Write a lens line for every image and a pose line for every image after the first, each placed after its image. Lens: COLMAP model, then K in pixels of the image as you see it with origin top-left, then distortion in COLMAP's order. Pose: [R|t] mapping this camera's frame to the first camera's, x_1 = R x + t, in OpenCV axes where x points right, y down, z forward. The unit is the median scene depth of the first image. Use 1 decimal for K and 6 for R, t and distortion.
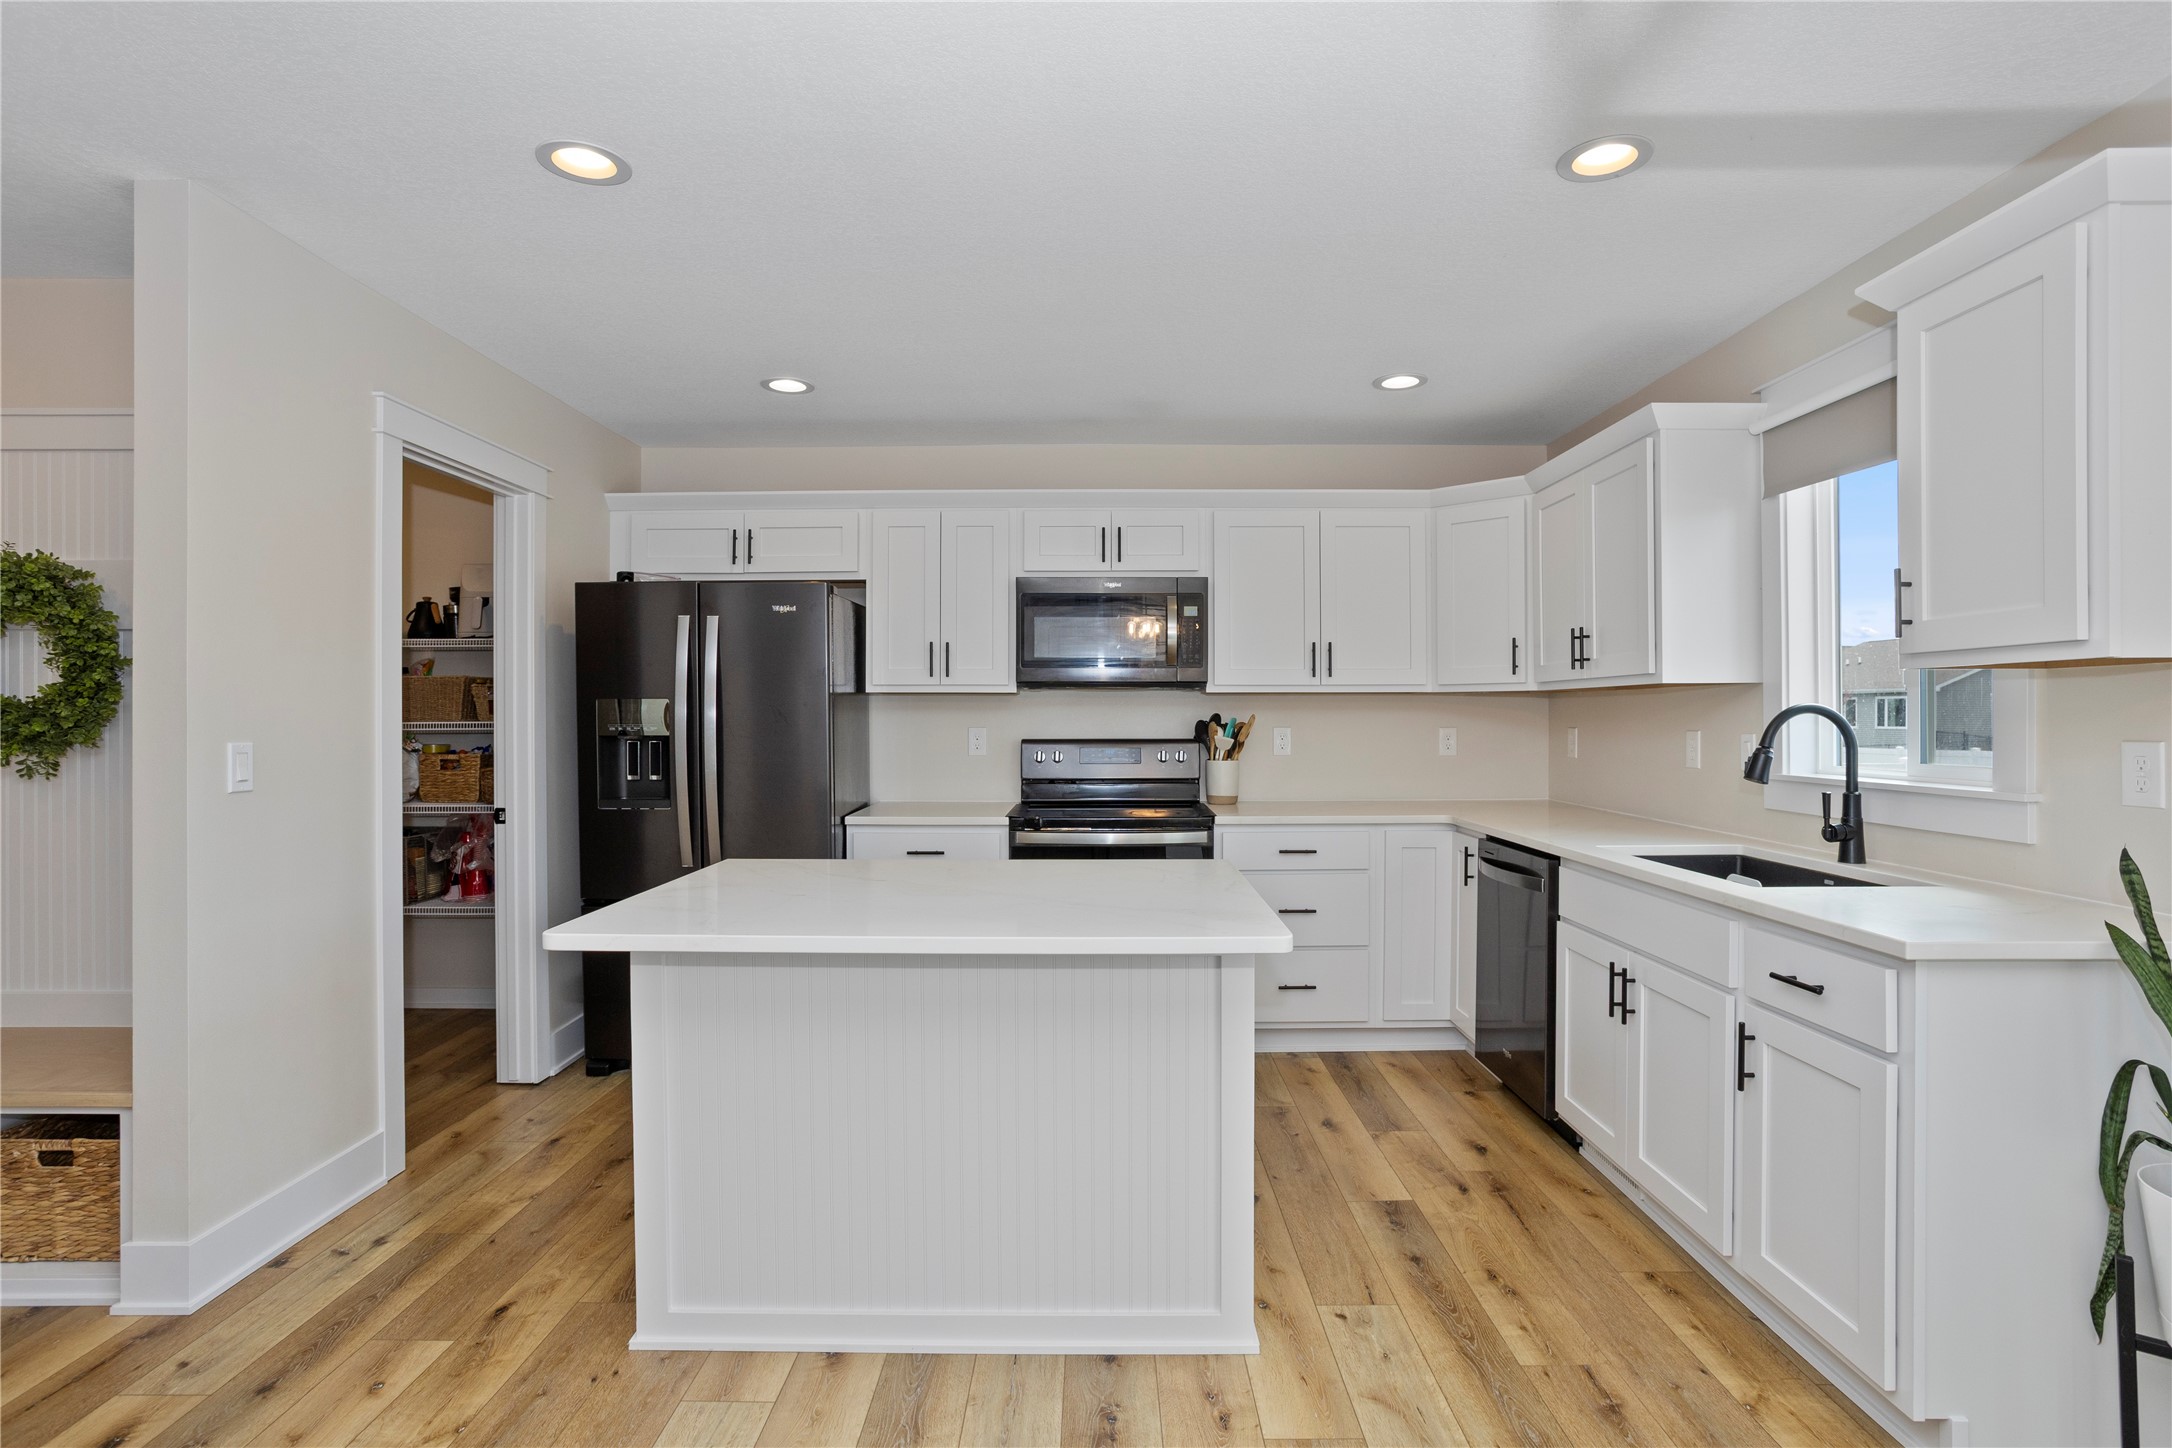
lens RADIAL K [[1077.1, 0, 1078.1], [0, 1077.1, 722.4], [0, 0, 1]] dist [-0.051723, 0.027784]
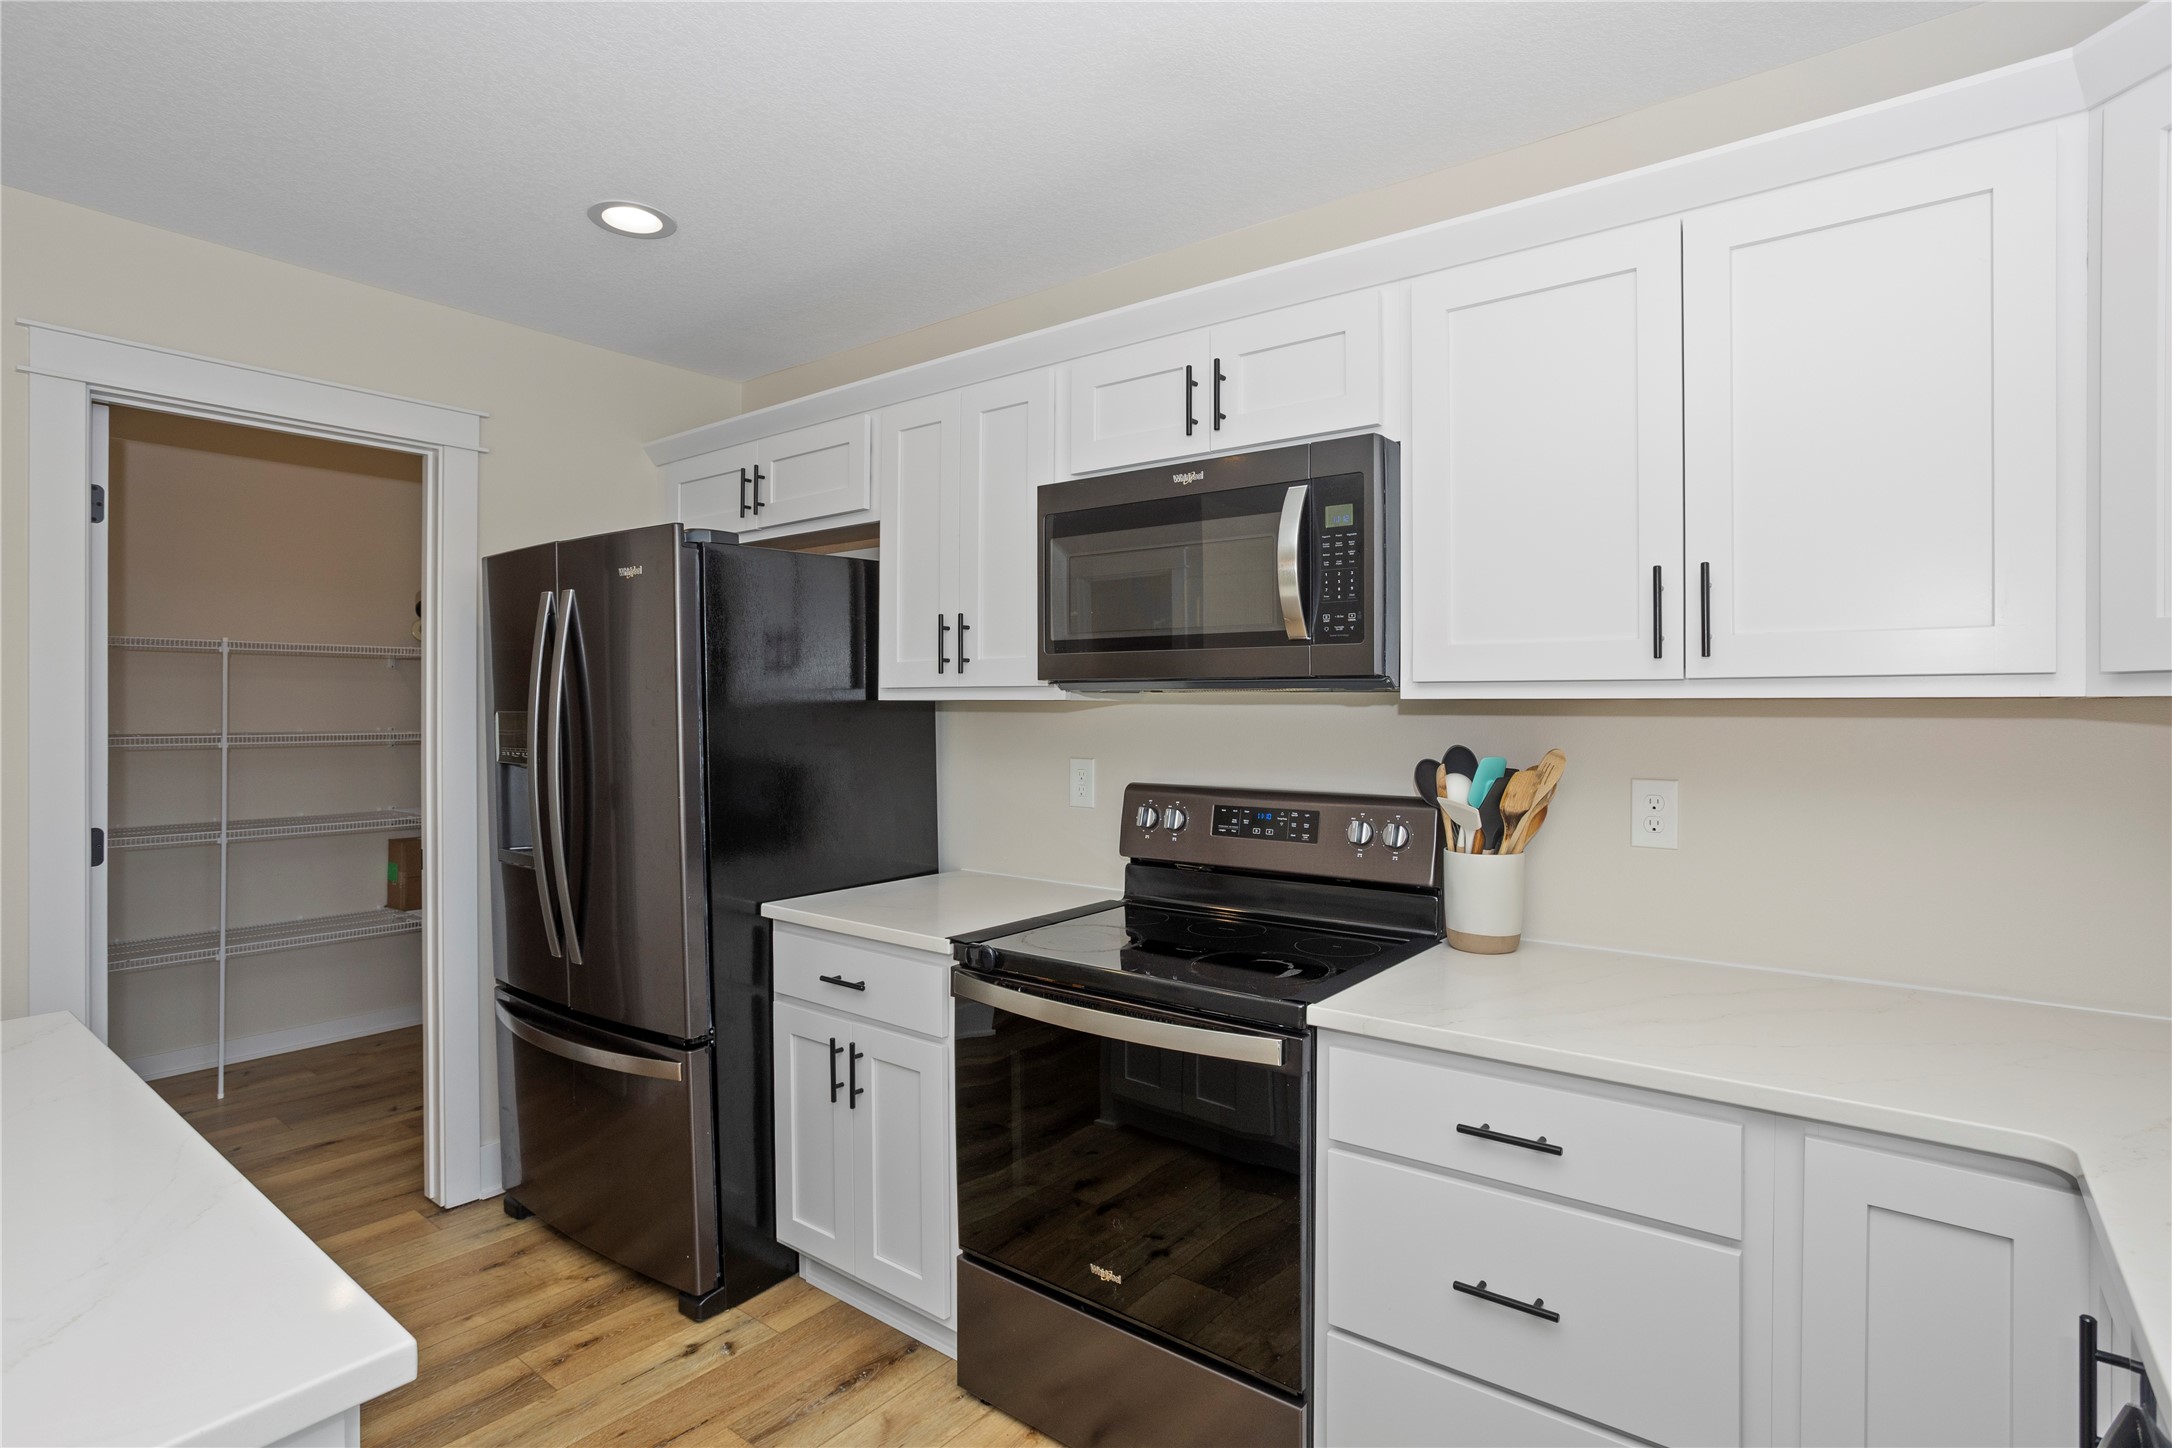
lens RADIAL K [[1084.2, 0, 1082.7], [0, 1084.2, 703.3], [0, 0, 1]] dist [-0.058878, 0.036303]
pose [[0.794838, 0.000550, -0.606822, 0.320649], [-0.006063, 0.999957, -0.007034, -0.025372], [0.606792, 0.009270, 0.794807, 0.648892]]
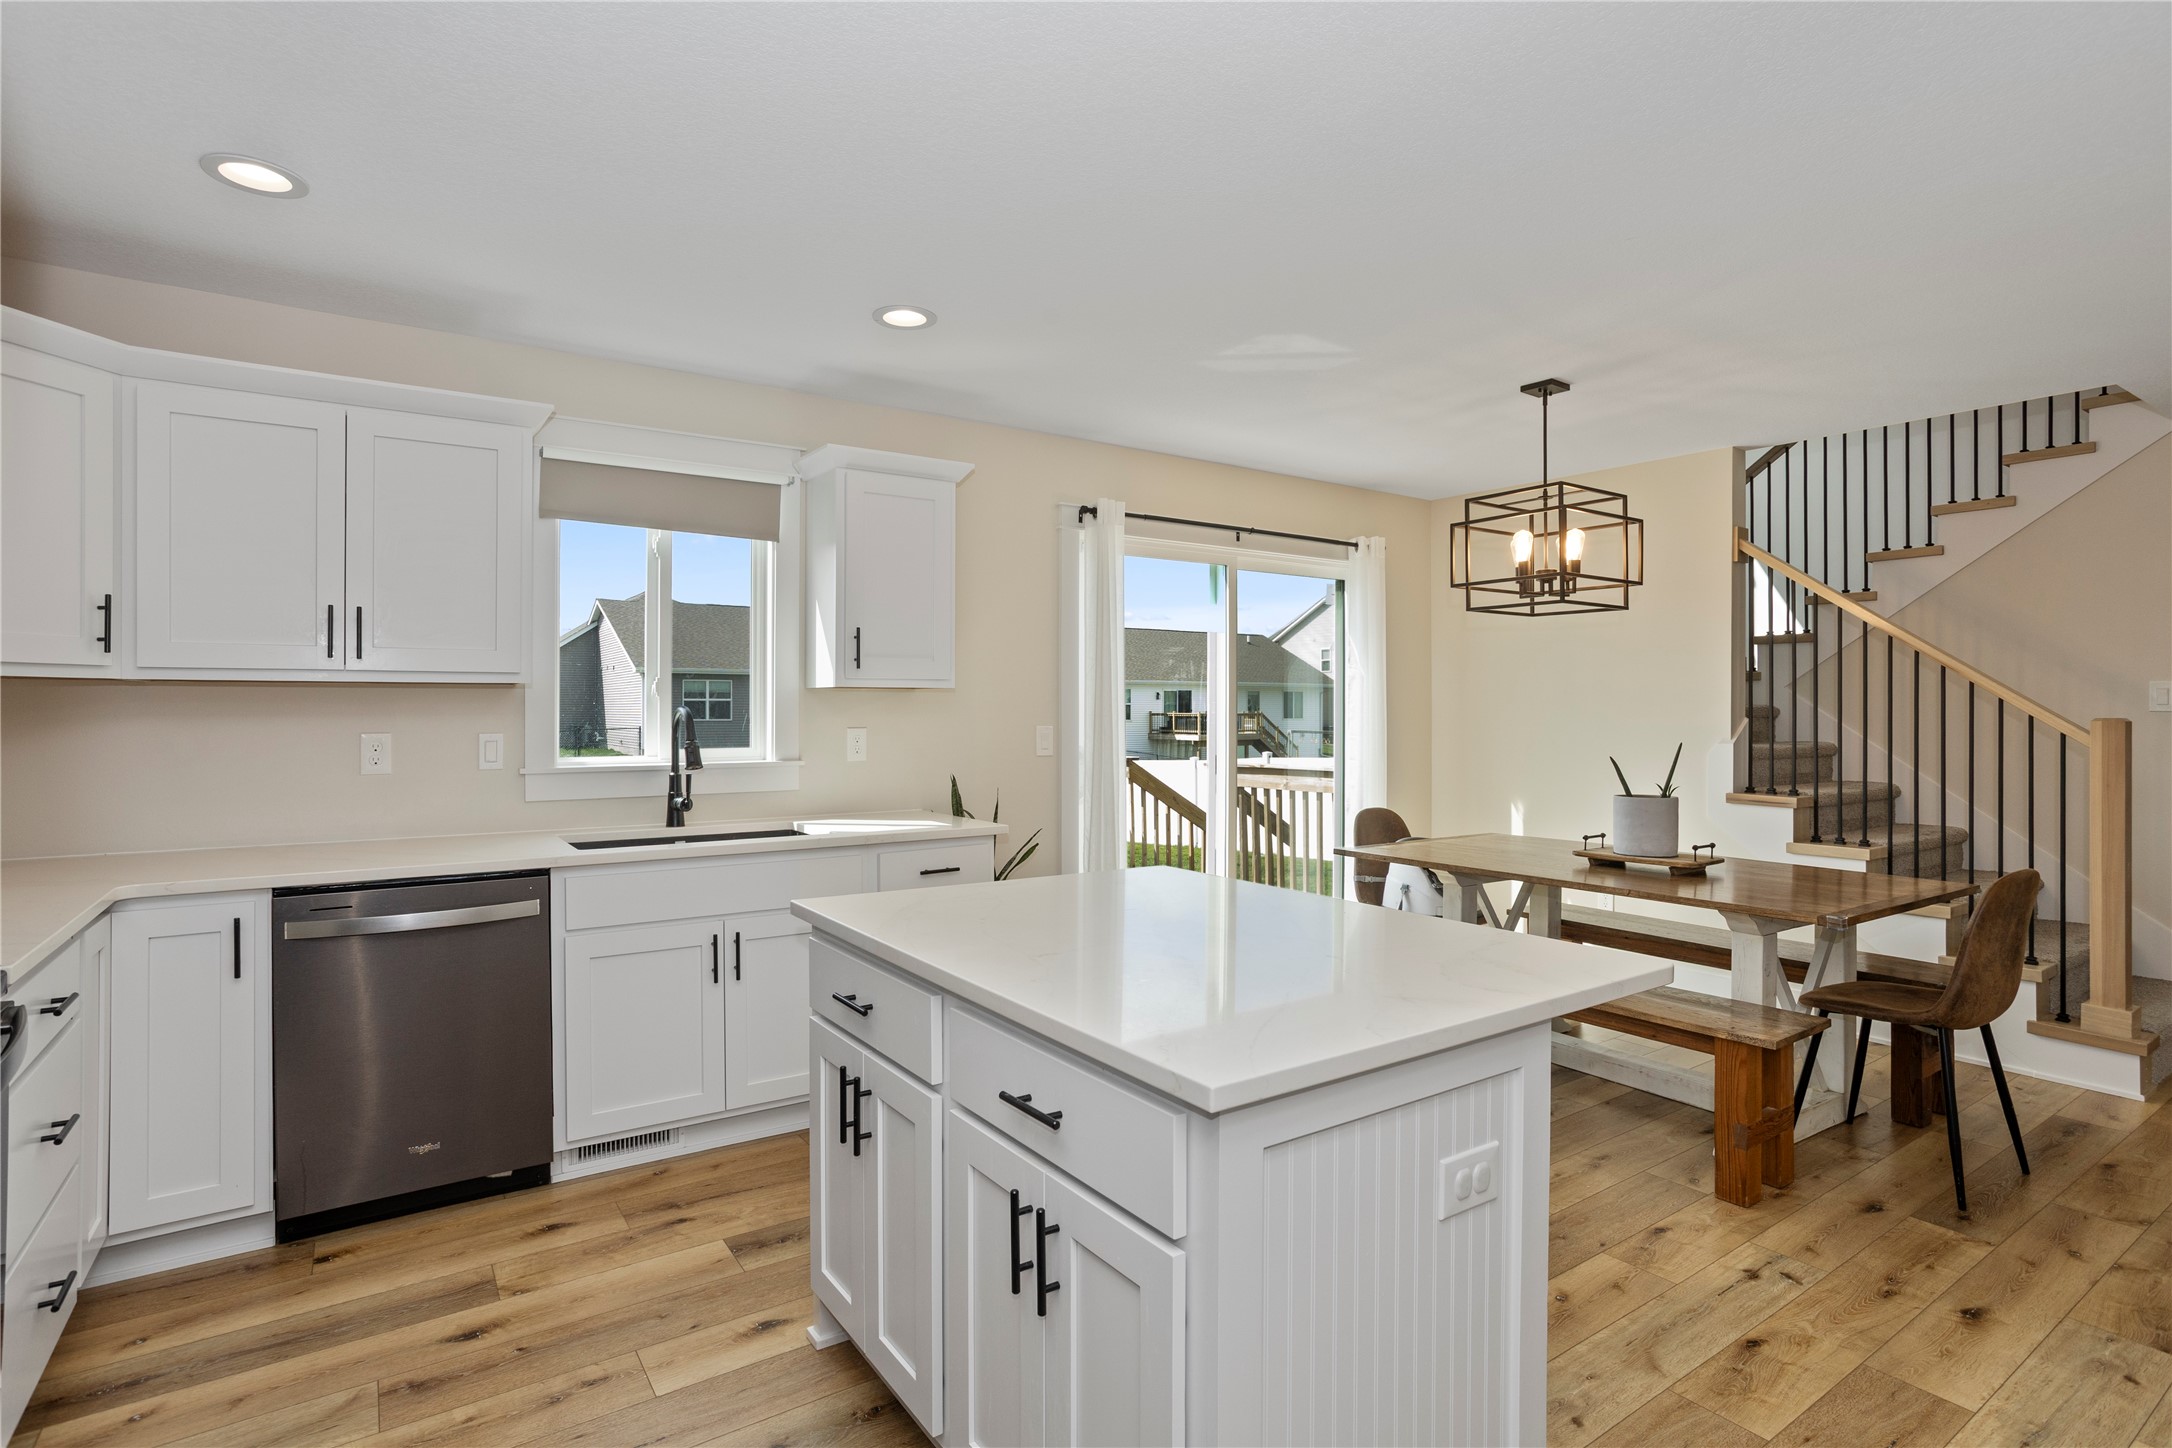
lens RADIAL K [[1070.0, 0, 1099.8], [0, 1070.0, 715.9], [0, 0, 1]] dist [-0.047390, 0.027397]
pose [[-0.591218, -0.002451, 0.806508, -0.456122], [0.003872, 0.999975, 0.005877, -0.008611], [-0.806502, 0.006597, -0.591194, 0.935970]]
